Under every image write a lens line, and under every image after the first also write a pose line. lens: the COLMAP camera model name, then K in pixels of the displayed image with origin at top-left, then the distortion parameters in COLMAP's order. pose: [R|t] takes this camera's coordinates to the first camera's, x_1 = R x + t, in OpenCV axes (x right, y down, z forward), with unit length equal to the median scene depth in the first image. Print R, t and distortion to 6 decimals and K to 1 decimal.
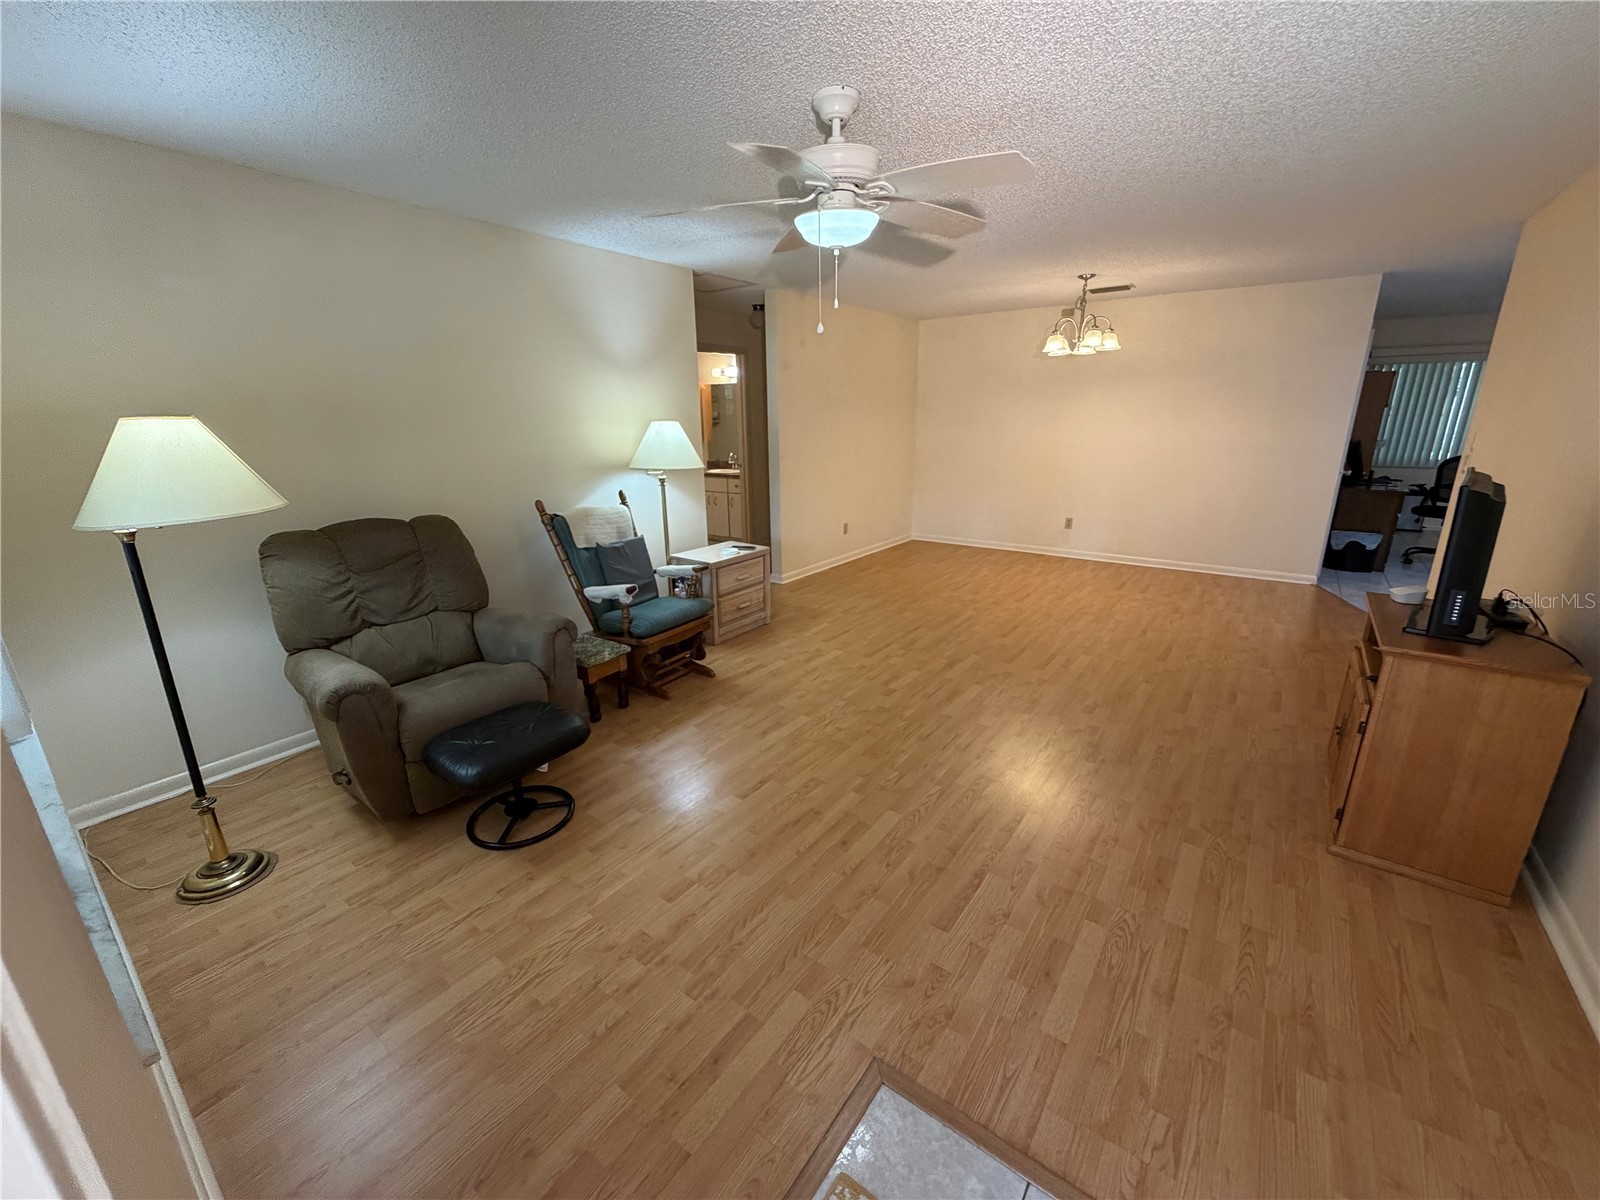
lens RADIAL K [[629.3, 0, 800.0], [0, 629.3, 600.0], [0, 0, 1]] dist [0.000438, 0.000095]
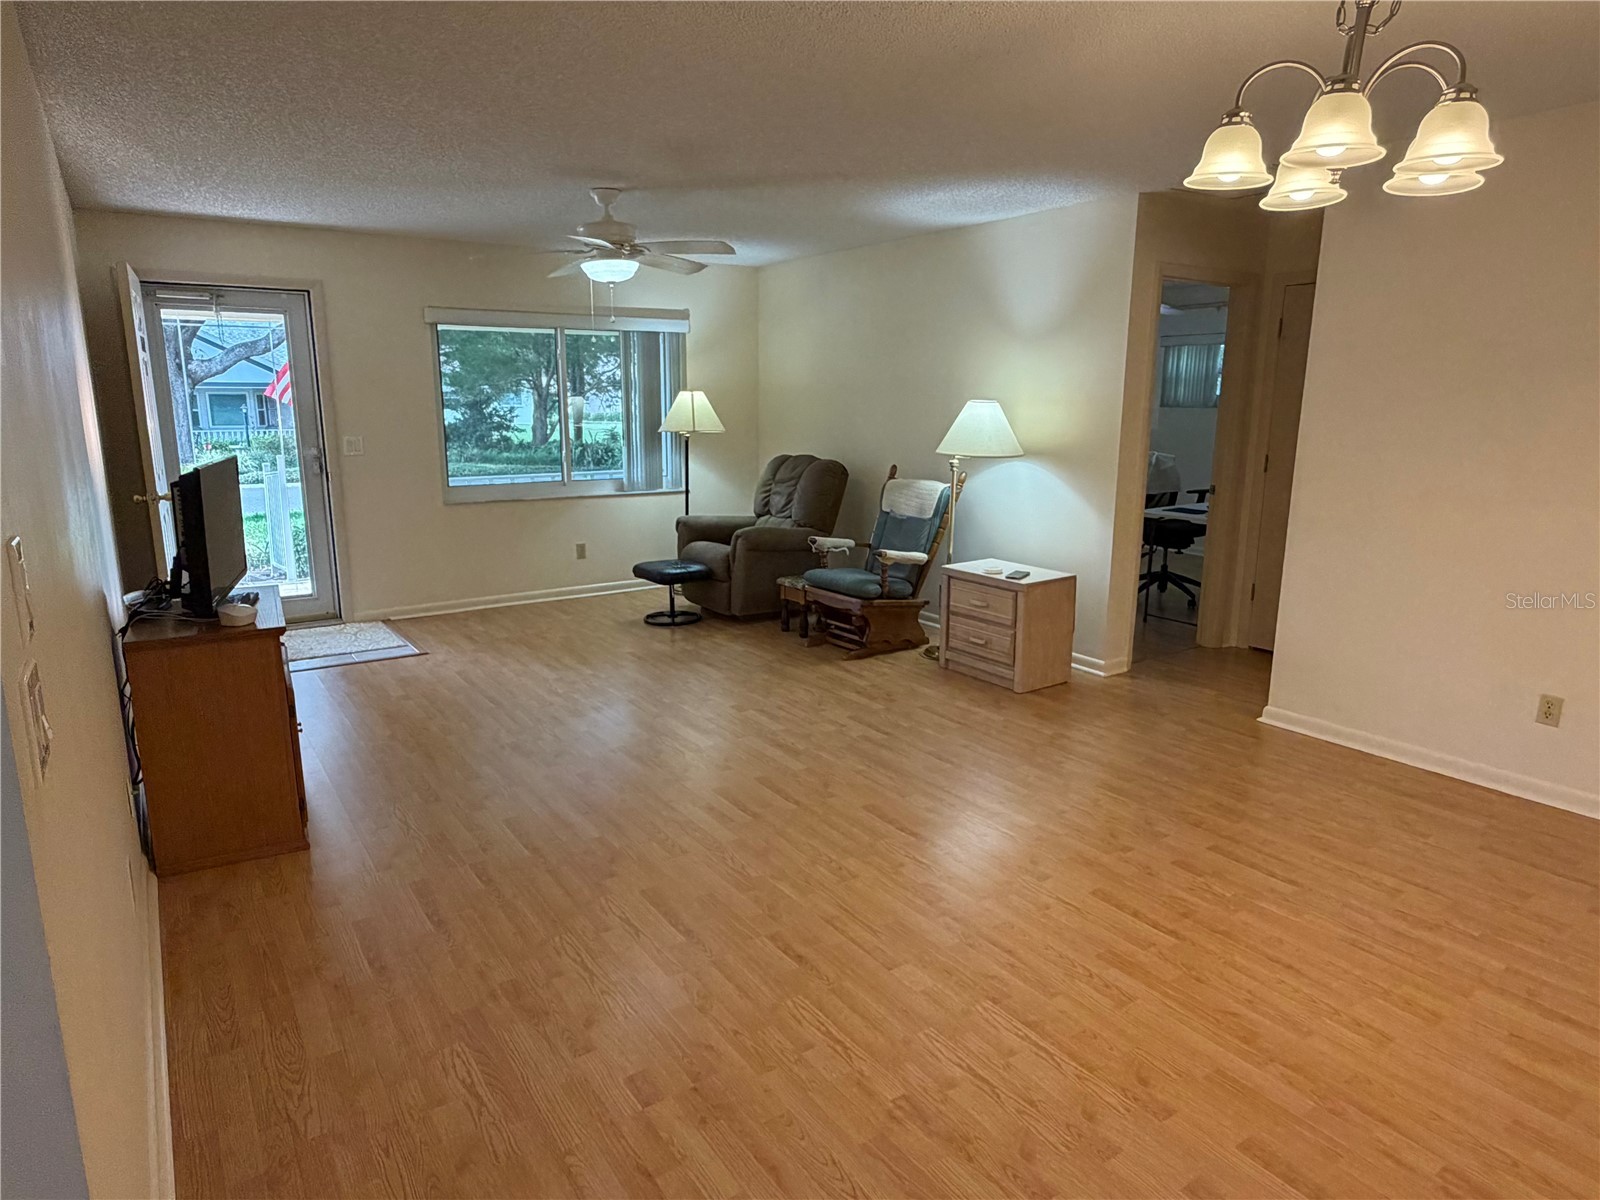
lens RADIAL K [[973.2, 0, 800.0], [0, 973.2, 600.0], [0, 0, 1]] dist [0.006174, 0.000754]
pose [[-0.320886, 0.209658, -0.923621, 1.110624], [-0.266530, 0.915792, 0.300479, -0.350571], [0.908842, 0.342592, -0.237985, 1.123162]]
